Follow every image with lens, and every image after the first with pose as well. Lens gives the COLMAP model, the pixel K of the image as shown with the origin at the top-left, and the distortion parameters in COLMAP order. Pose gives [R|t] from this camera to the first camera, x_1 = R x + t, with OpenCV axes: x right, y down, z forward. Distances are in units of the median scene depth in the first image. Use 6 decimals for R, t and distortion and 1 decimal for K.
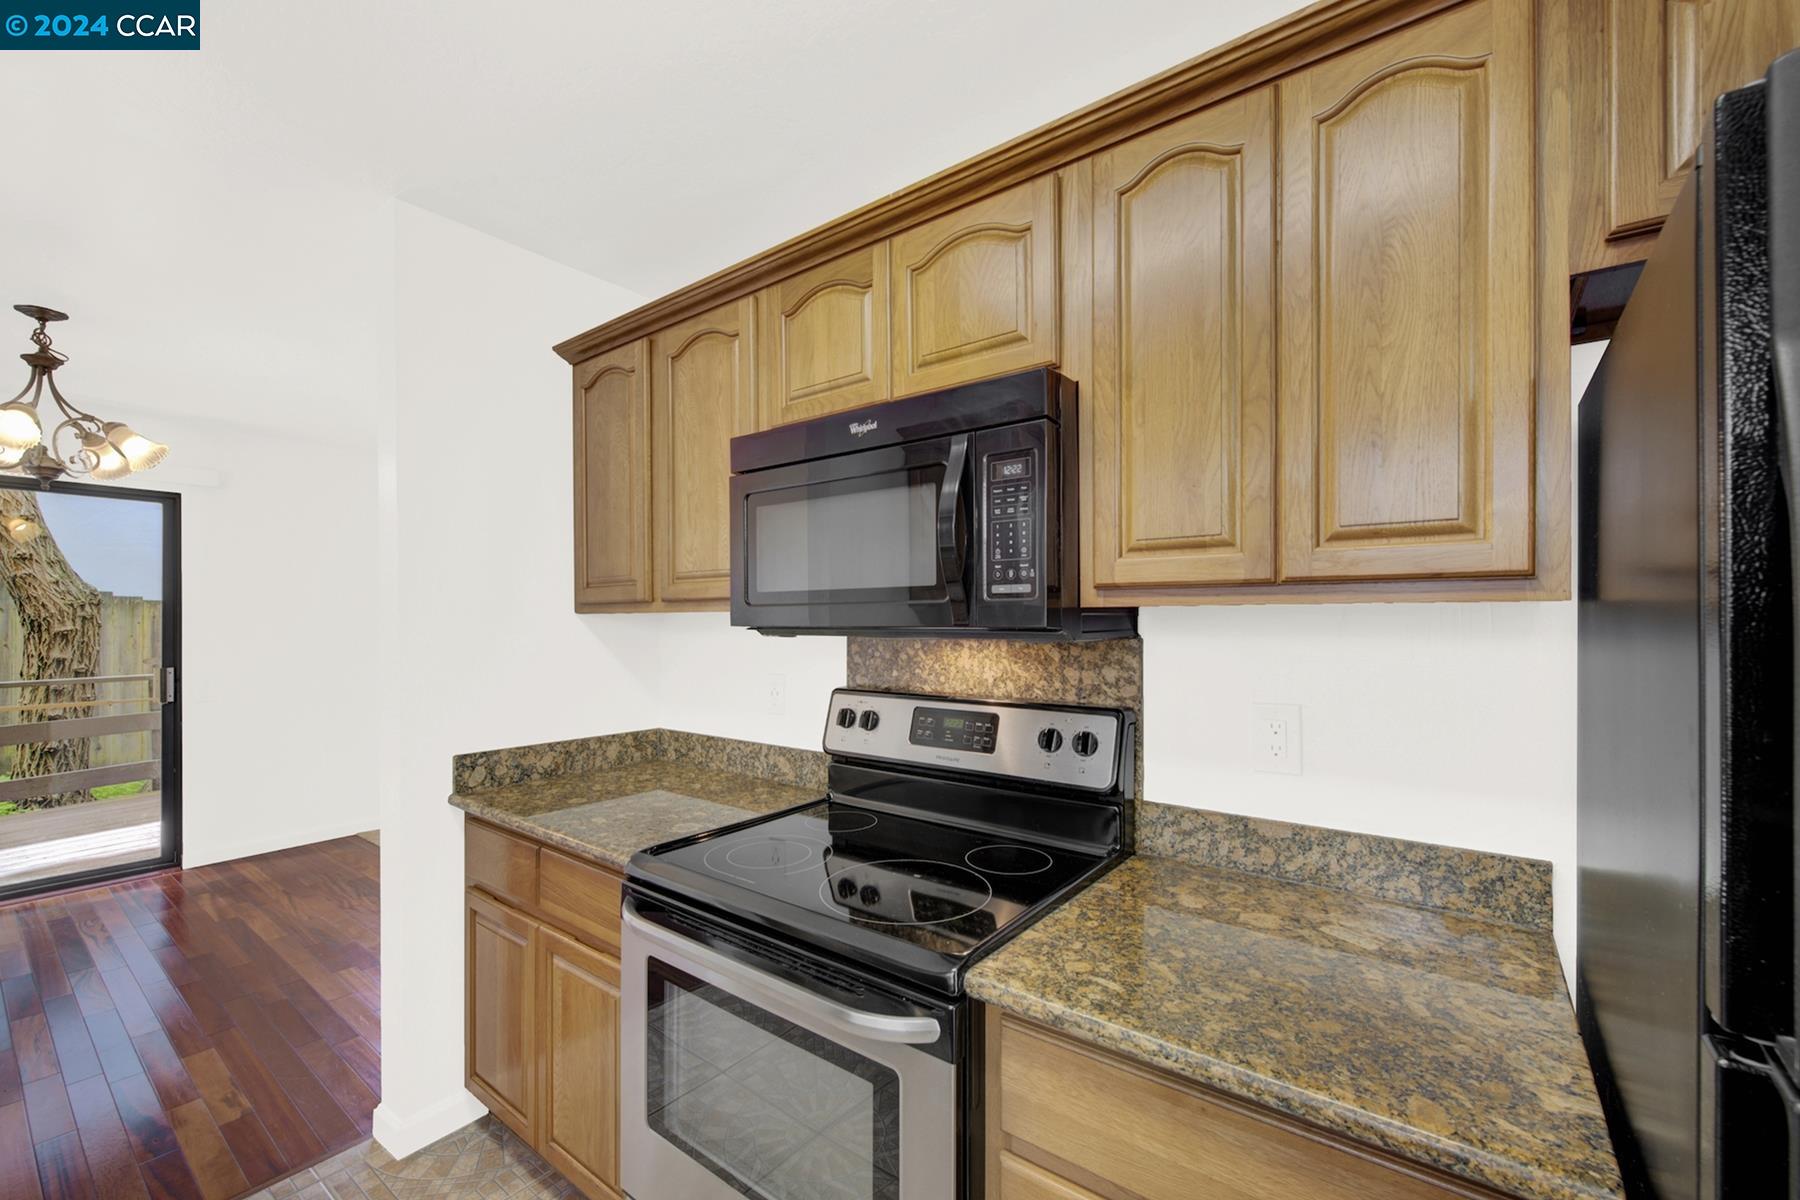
lens RADIAL K [[745.9, 0, 896.0], [0, 745.9, 617.7], [0, 0, 1]] dist [-0.003568, 0.000385]
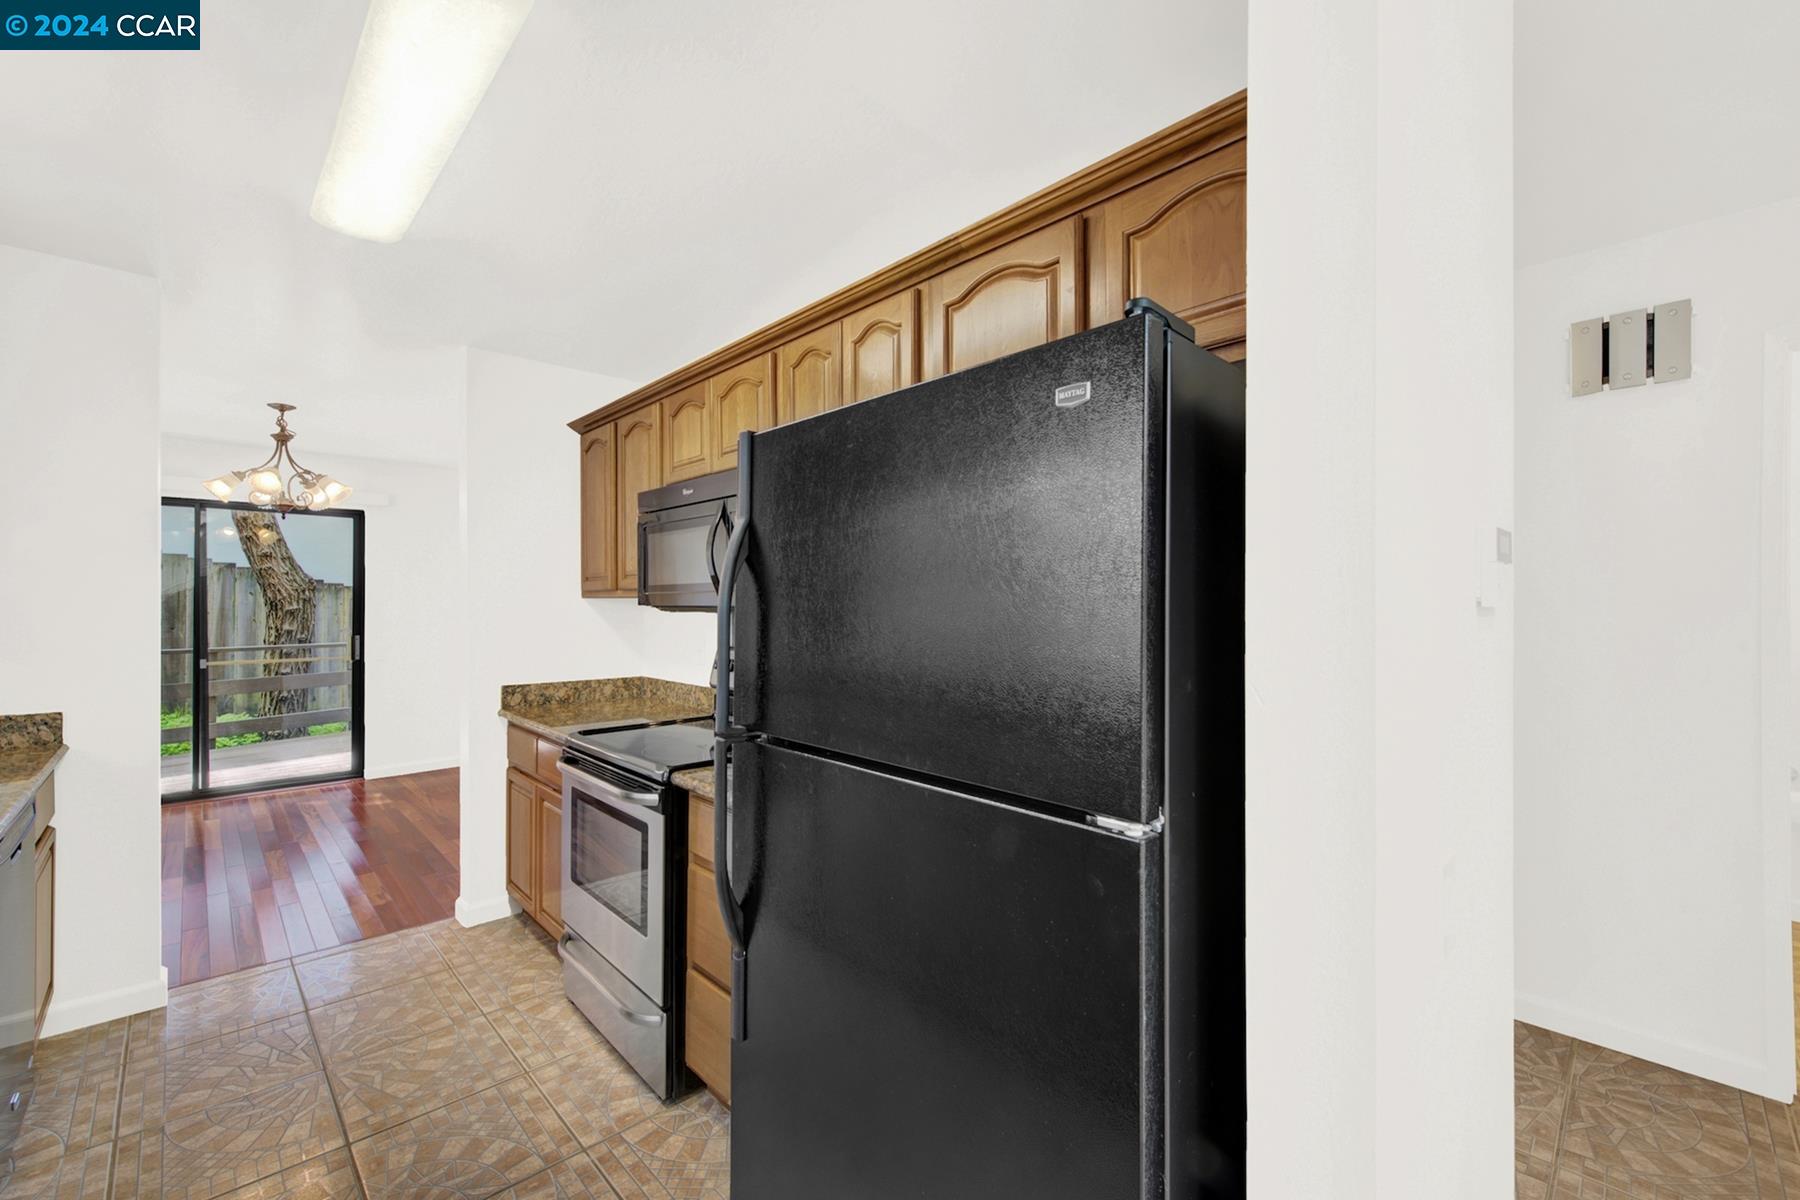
lens RADIAL K [[745.9, 0, 889.8], [0, 745.9, 601.4], [0, 0, 1]] dist [-0.003568, 0.000385]
pose [[0.986663, 0.002868, -0.162748, 0.390387], [-0.002901, 0.999996, 0.000035, 0.000483], [0.162747, 0.000438, 0.986668, -0.356886]]
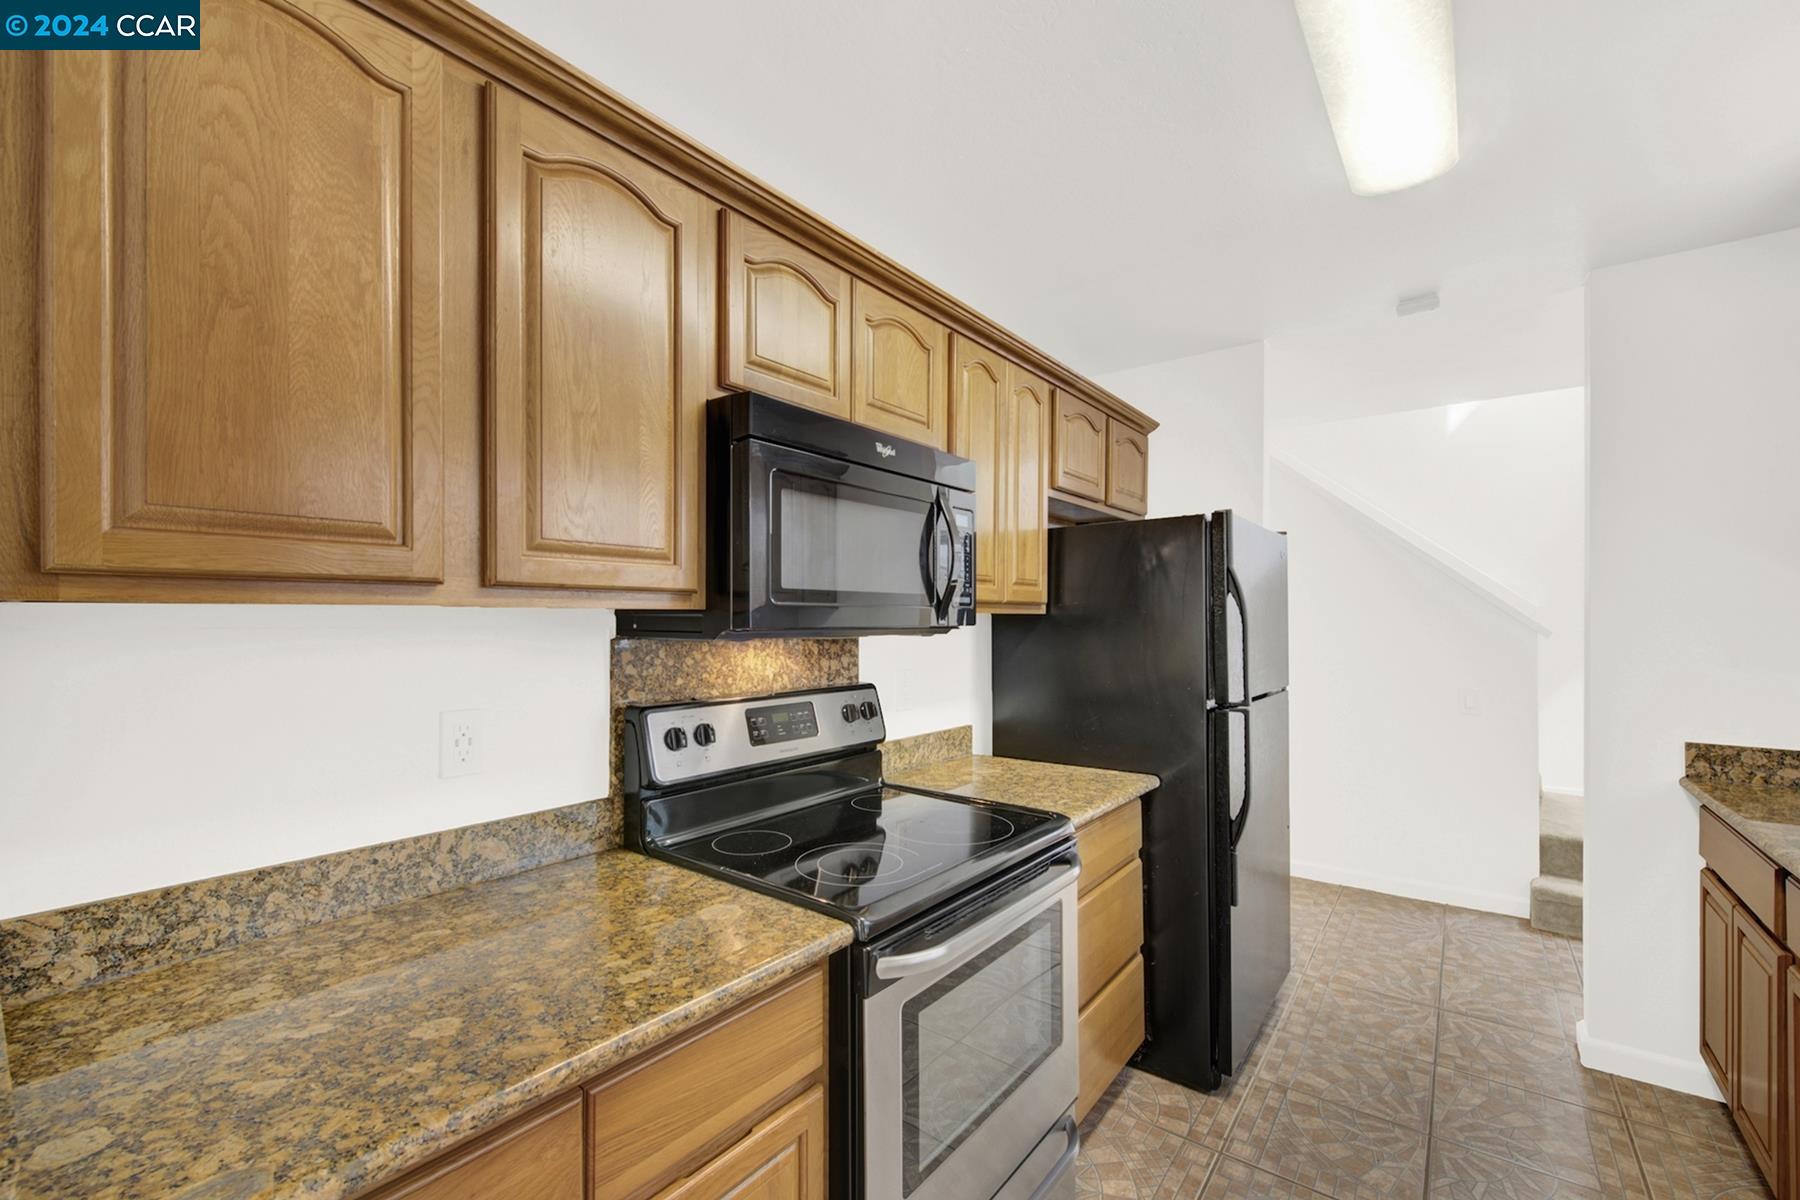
lens RADIAL K [[745.9, 0, 914.8], [0, 745.9, 618.9], [0, 0, 1]] dist [-0.003568, 0.000385]
pose [[-0.014945, 0.005782, 0.999872, -0.972417], [0.000815, 0.999983, -0.005771, 0.006366], [-0.999888, 0.000728, -0.014949, 0.805331]]
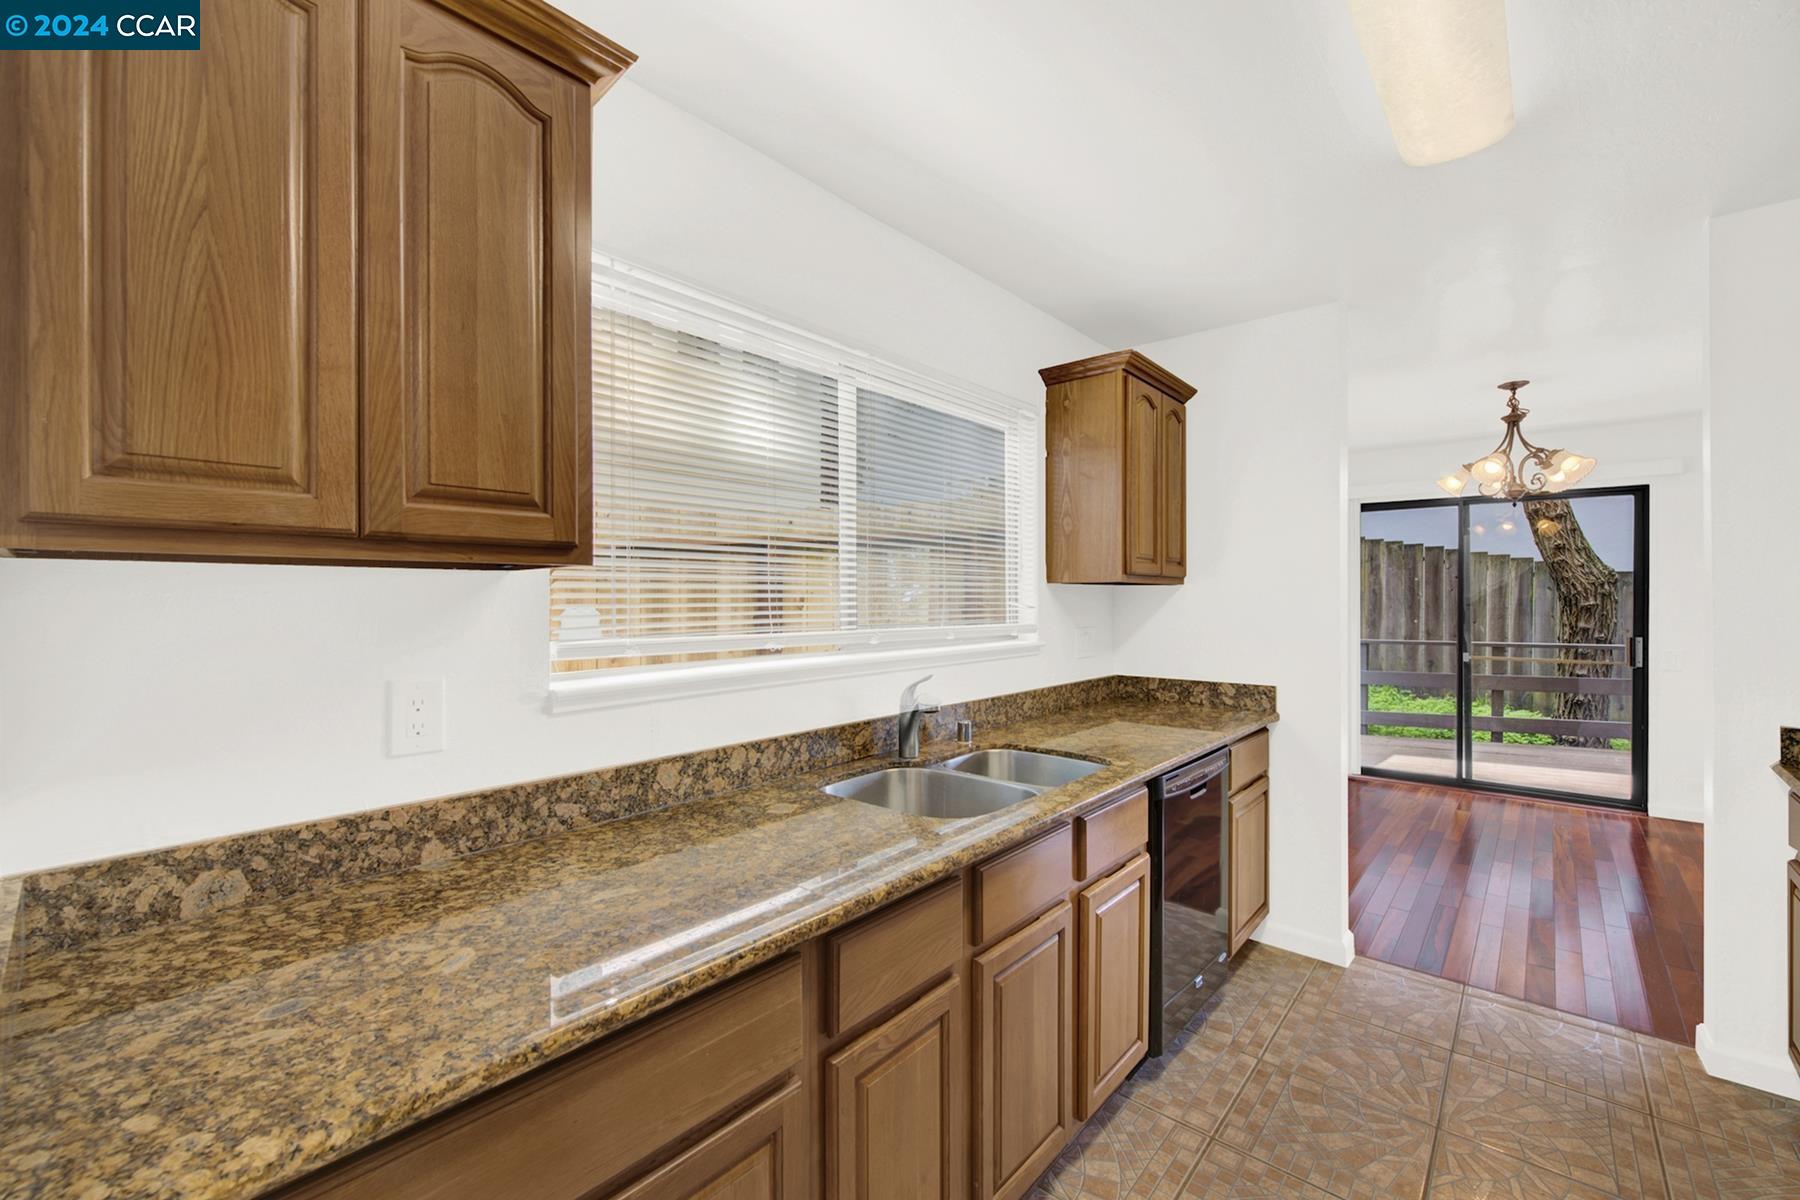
lens RADIAL K [[745.9, 0, 901.9], [0, 745.9, 595.3], [0, 0, 1]] dist [-0.003568, 0.000385]
pose [[-0.062111, 0.001494, -0.998068, 0.391452], [-0.002018, 0.999997, 0.001622, 0.003642], [0.998067, 0.002115, -0.062108, -0.110796]]
